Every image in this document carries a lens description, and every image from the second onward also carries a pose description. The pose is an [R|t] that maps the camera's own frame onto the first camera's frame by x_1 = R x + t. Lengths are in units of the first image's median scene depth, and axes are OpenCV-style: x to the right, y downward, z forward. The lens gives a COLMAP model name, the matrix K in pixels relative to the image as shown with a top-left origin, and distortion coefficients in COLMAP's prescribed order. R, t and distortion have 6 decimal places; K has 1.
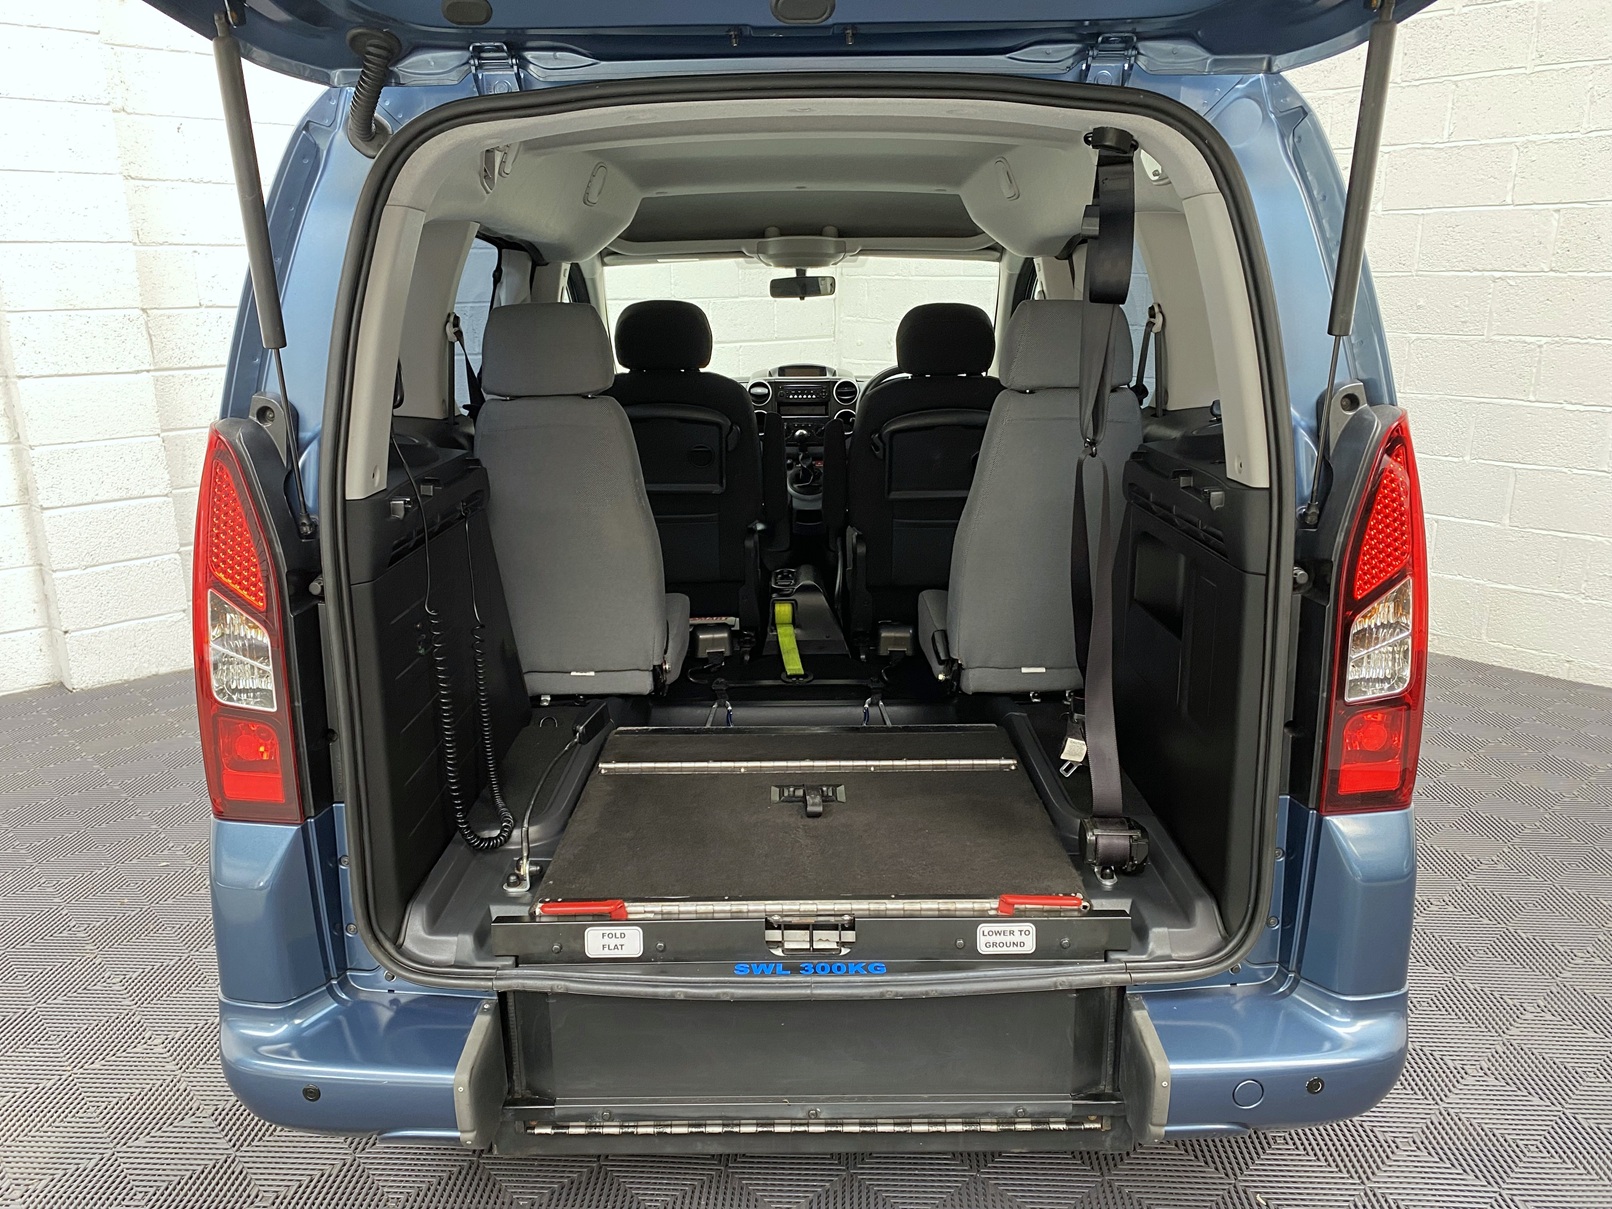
lens RADIAL K [[1243.4, 0, 795.8], [0, 1243.4, 632.1], [0, 0, 1]] dist [0.012963, 0.000498]
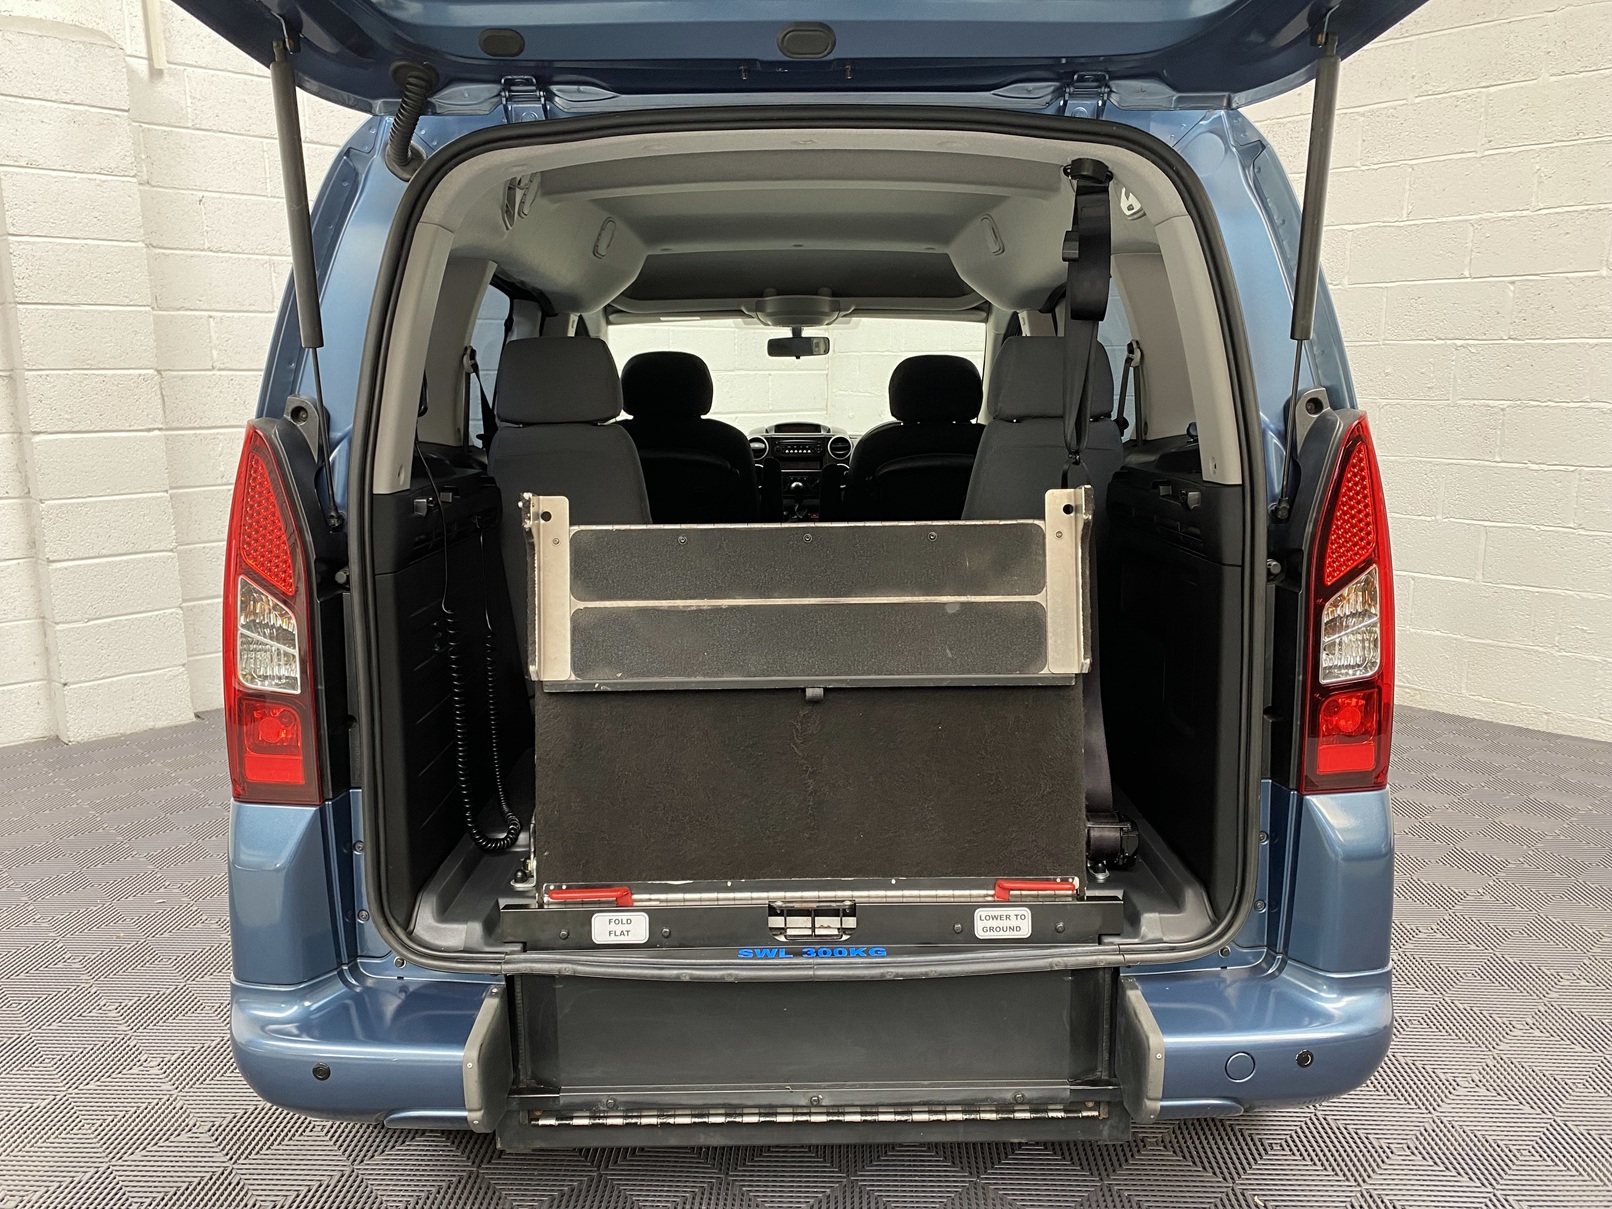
lens RADIAL K [[1239.7, 0, 806.0], [0, 1239.7, 604.5], [0, 0, 1]] dist [0.016952, -0.005722]
pose [[0.999885, 0.000756, 0.015124, -0.006119], [0.000582, 0.996096, -0.088277, 0.049288], [-0.015132, 0.088276, 0.995981, -0.028495]]
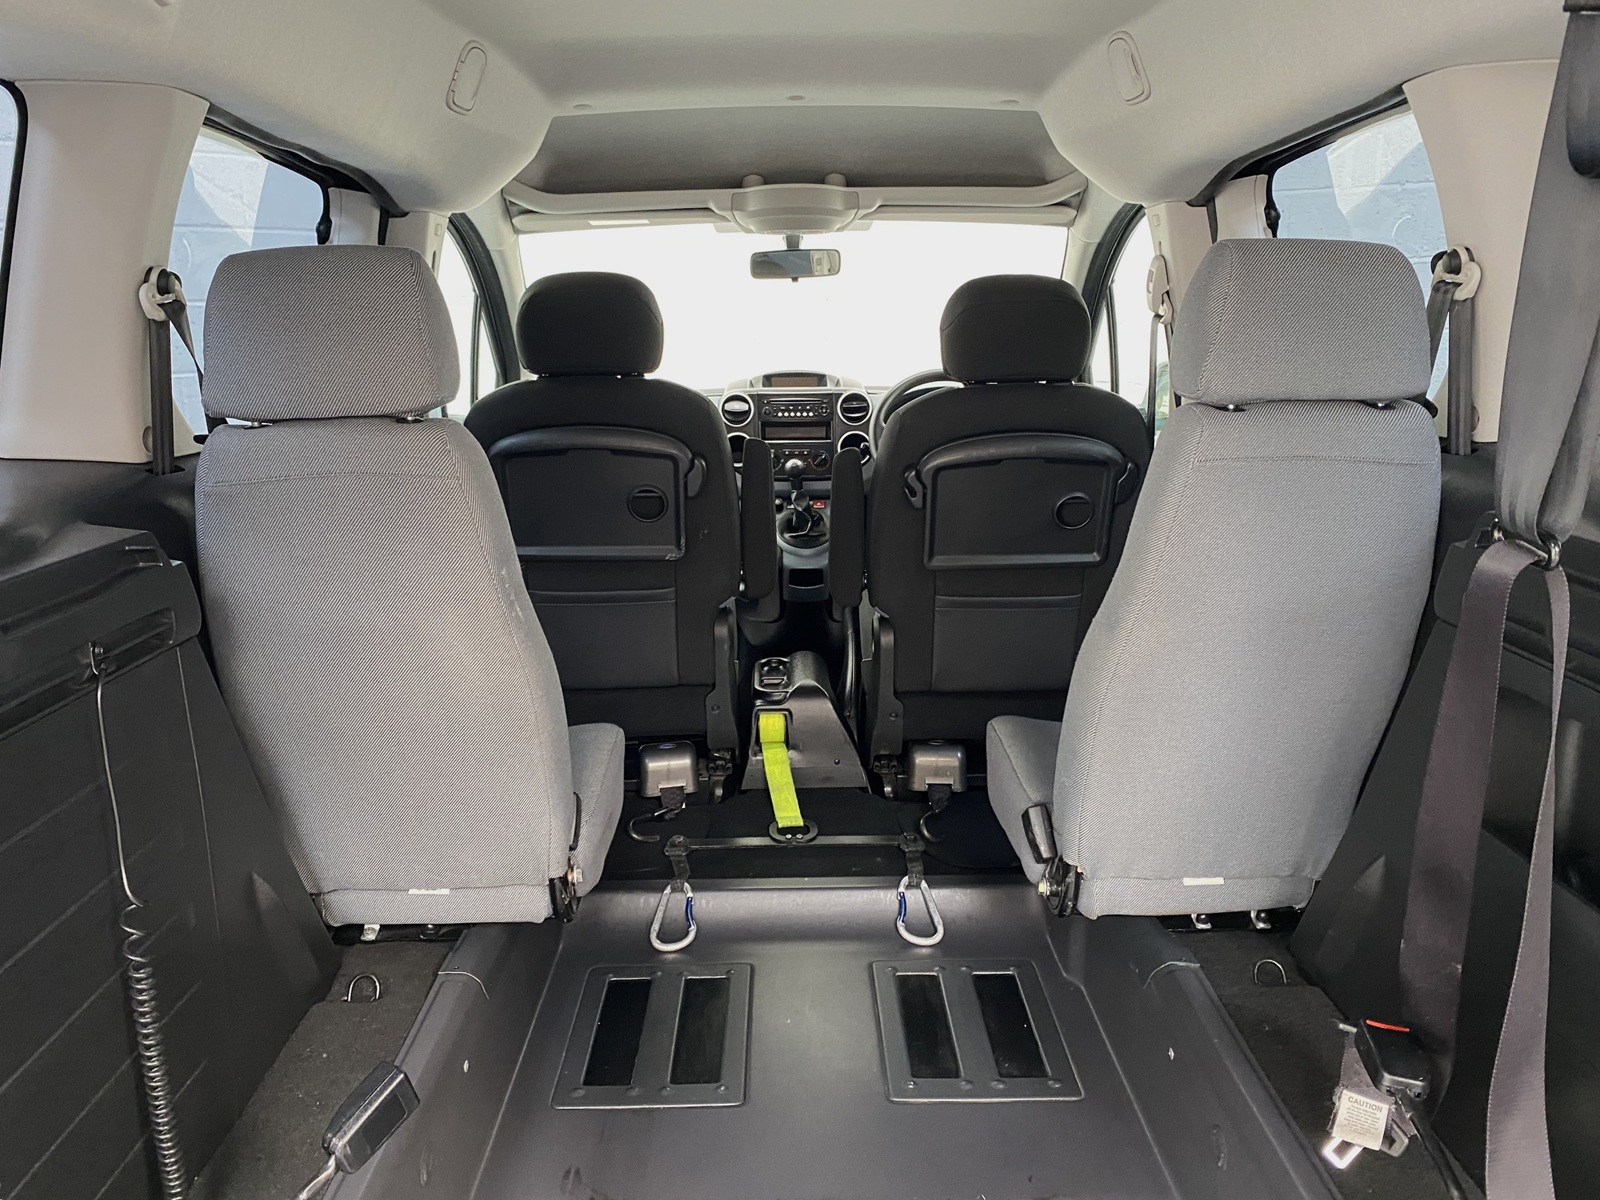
lens RADIAL K [[1323.9, 0, 800.0], [0, 1323.9, 600.0], [0, 0, 1]] dist [0.034971, -0.009611]
pose [[0.999881, -0.005799, 0.014301, -0.006508], [0.006438, 0.998964, -0.045055, -0.077209], [-0.014025, 0.045141, 0.998882, 0.389131]]
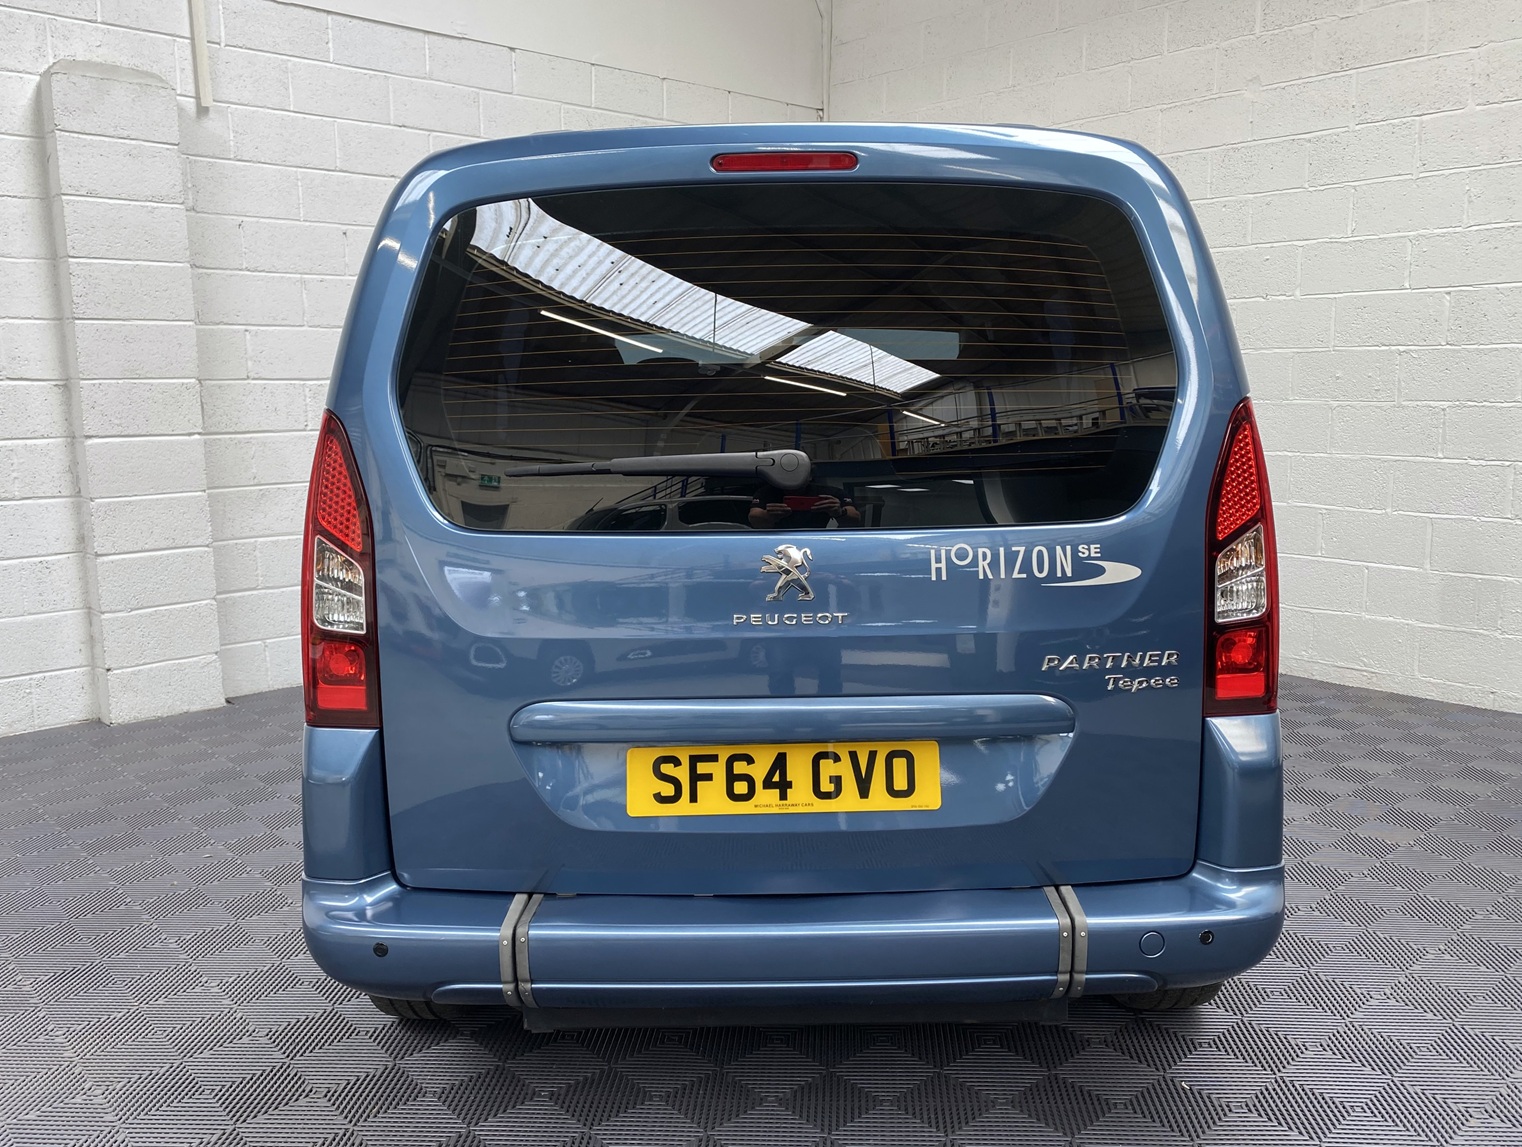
lens RADIAL K [[1222.3, 0, 796.6], [0, 1222.3, 562.1], [0, 0, 1]] dist [0.006221, 0.010120]
pose [[0.999950, -0.002620, 0.009659, 0.002841], [0.003841, 0.991675, -0.128709, 0.091932], [-0.009241, 0.128739, 0.991635, -0.139444]]
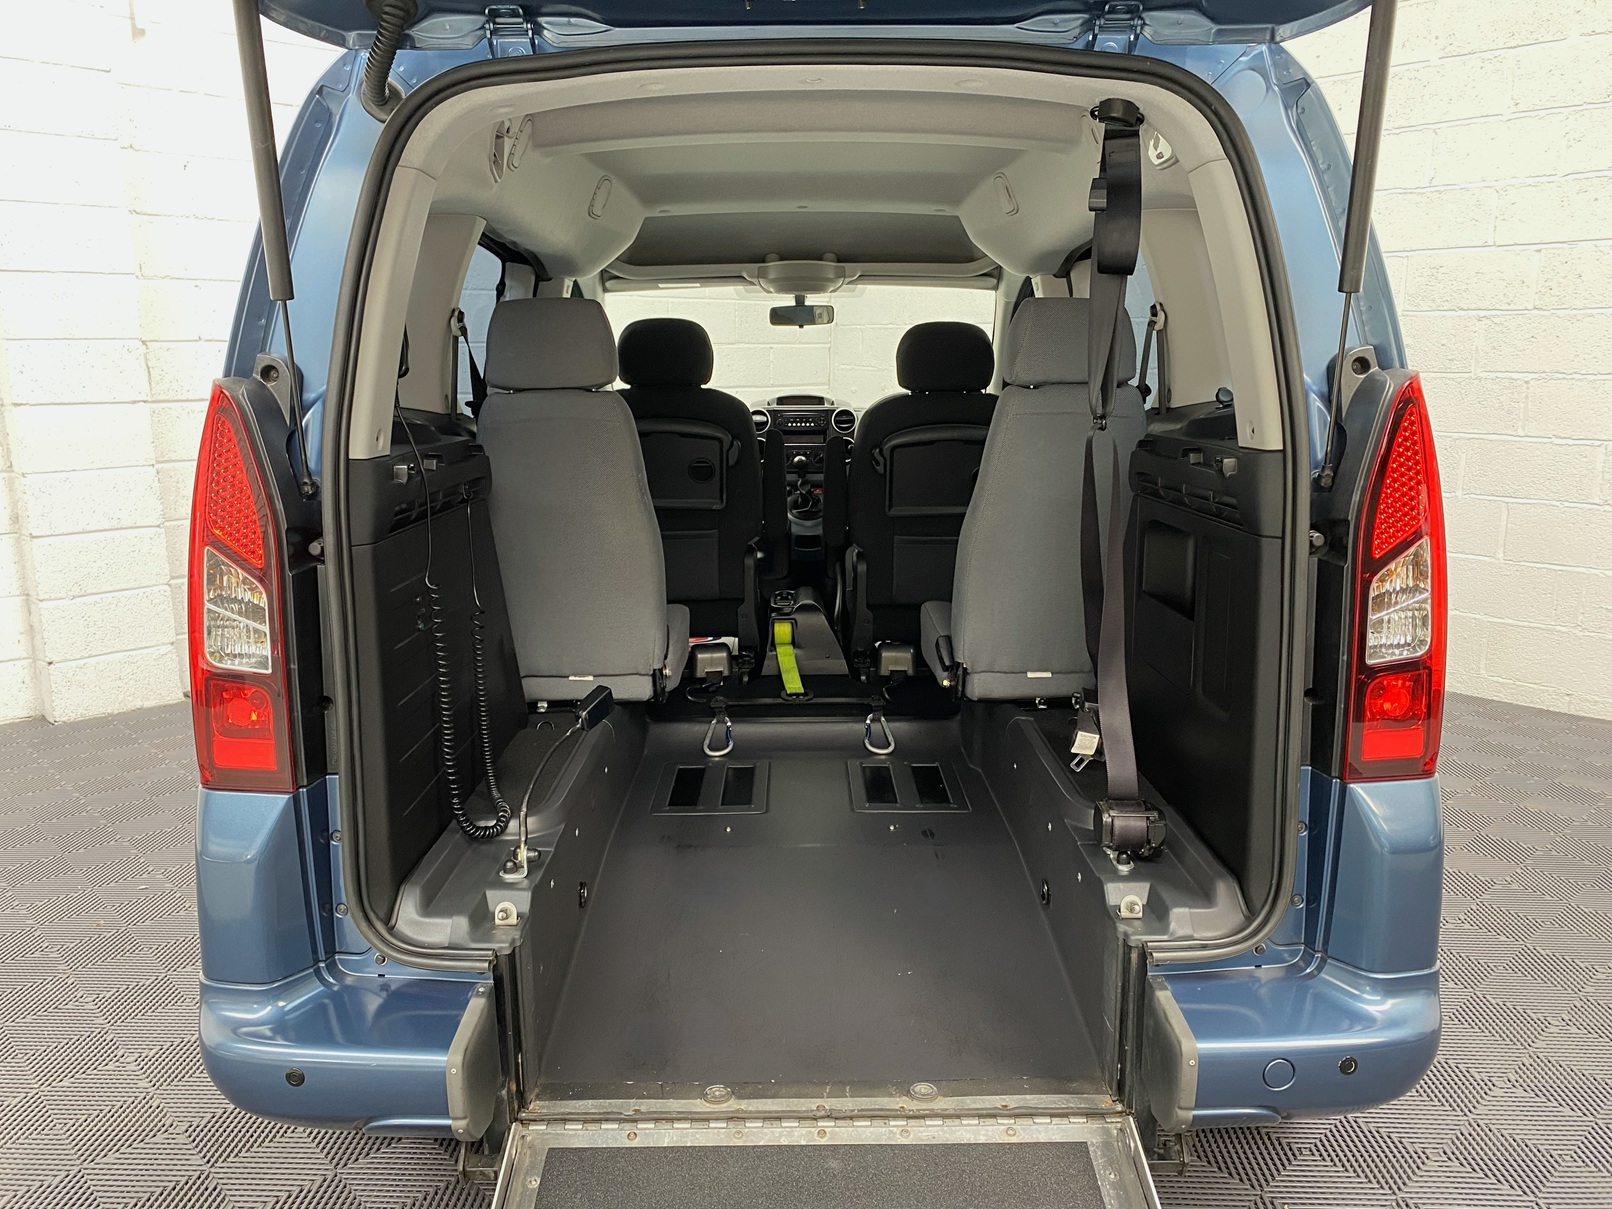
lens RADIAL K [[1247.4, 0, 803.4], [0, 1247.4, 602.6], [0, 0, 1]] dist [0.012409, -0.000846]
pose [[0.999917, 0.001785, 0.012723, -0.009054], [-0.000844, 0.997288, -0.073589, 0.048399], [-0.012820, 0.073573, 0.997207, 0.012080]]
